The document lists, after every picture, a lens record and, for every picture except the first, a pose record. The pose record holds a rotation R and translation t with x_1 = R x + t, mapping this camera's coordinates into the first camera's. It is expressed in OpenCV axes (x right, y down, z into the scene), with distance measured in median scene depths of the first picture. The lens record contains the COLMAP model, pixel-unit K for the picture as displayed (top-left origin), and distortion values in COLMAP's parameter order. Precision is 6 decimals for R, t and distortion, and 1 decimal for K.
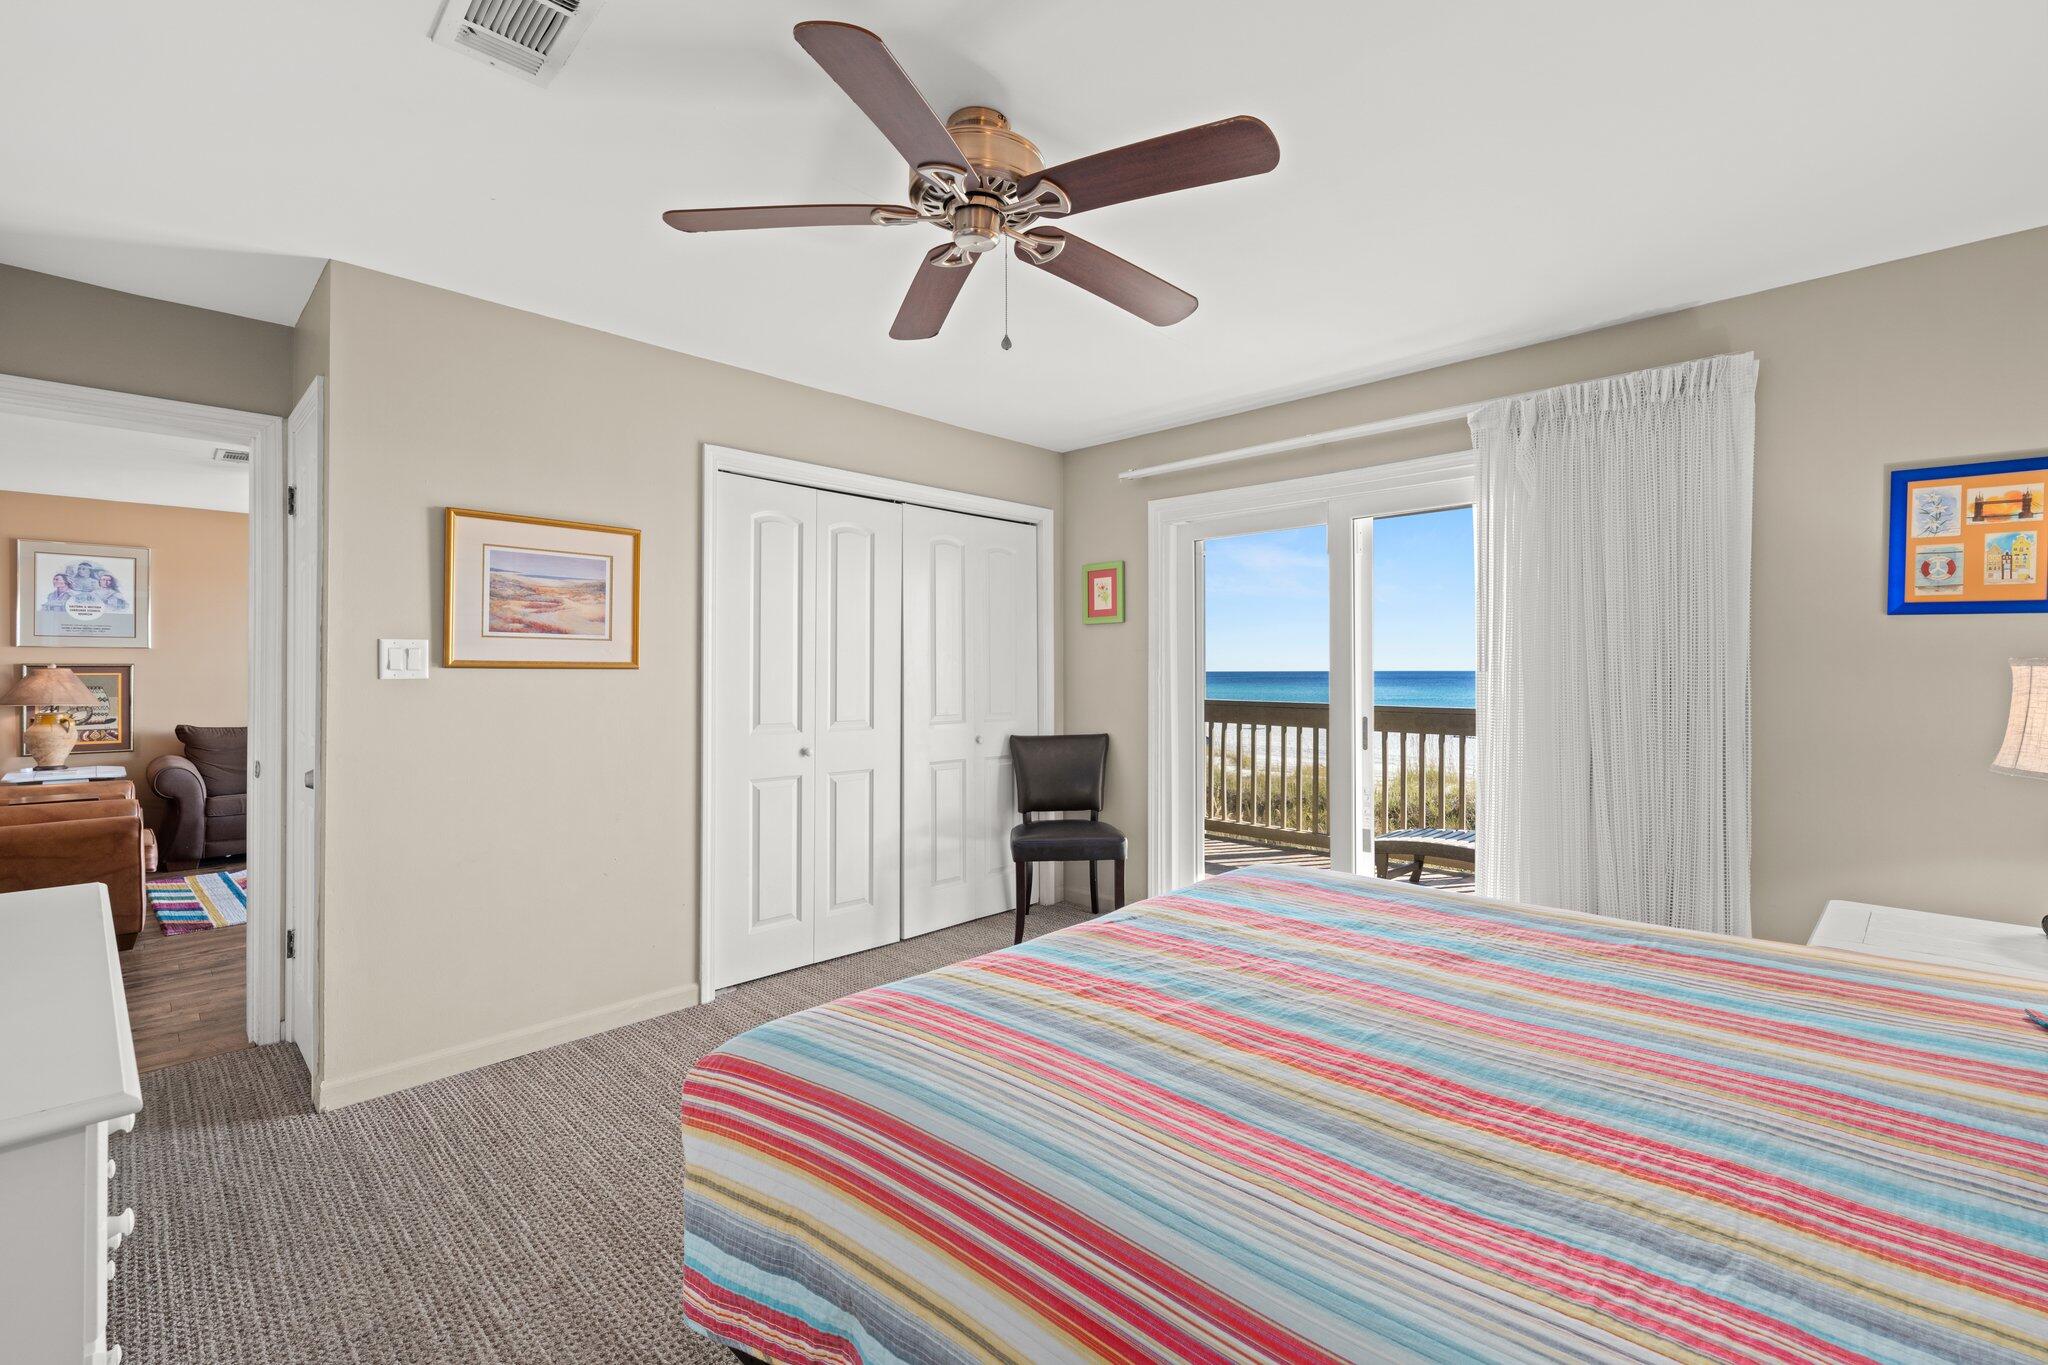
lens RADIAL K [[852.3, 0, 1006.9], [0, 852.3, 673.8], [0, 0, 1]] dist [-0.002057, -0.000703]
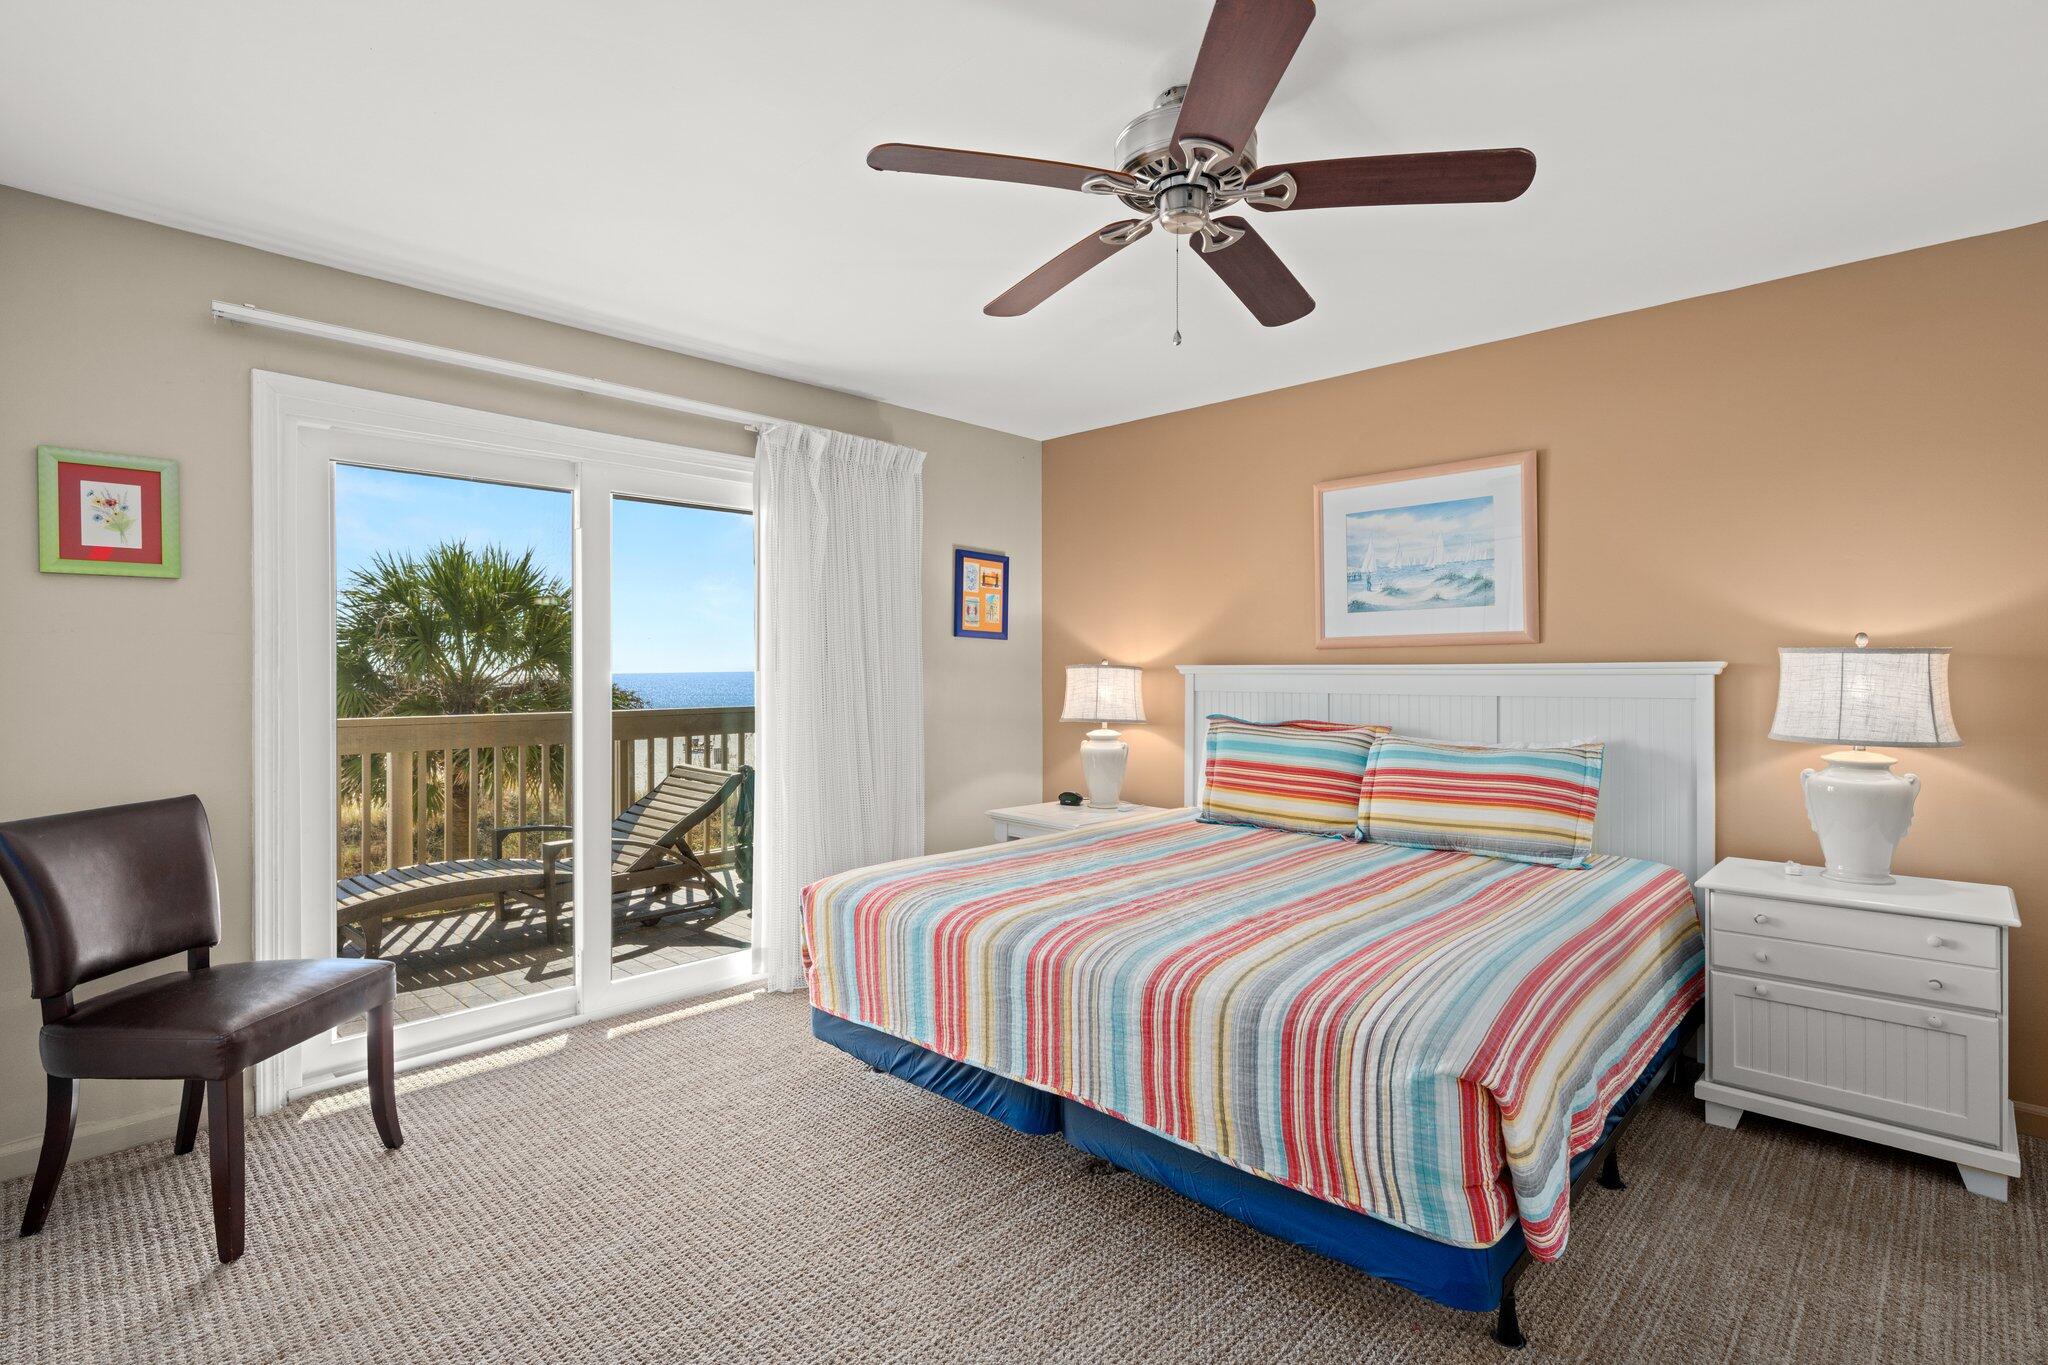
lens RADIAL K [[981.0, 0, 1021.2], [0, 981.0, 677.0], [0, 0, 1]] dist [0.001891, 0.000104]
pose [[-0.018826, -0.005451, 0.999808, -0.643157], [0.008385, 0.999949, 0.005610, -0.000192], [-0.999788, 0.008489, -0.018779, 0.682940]]
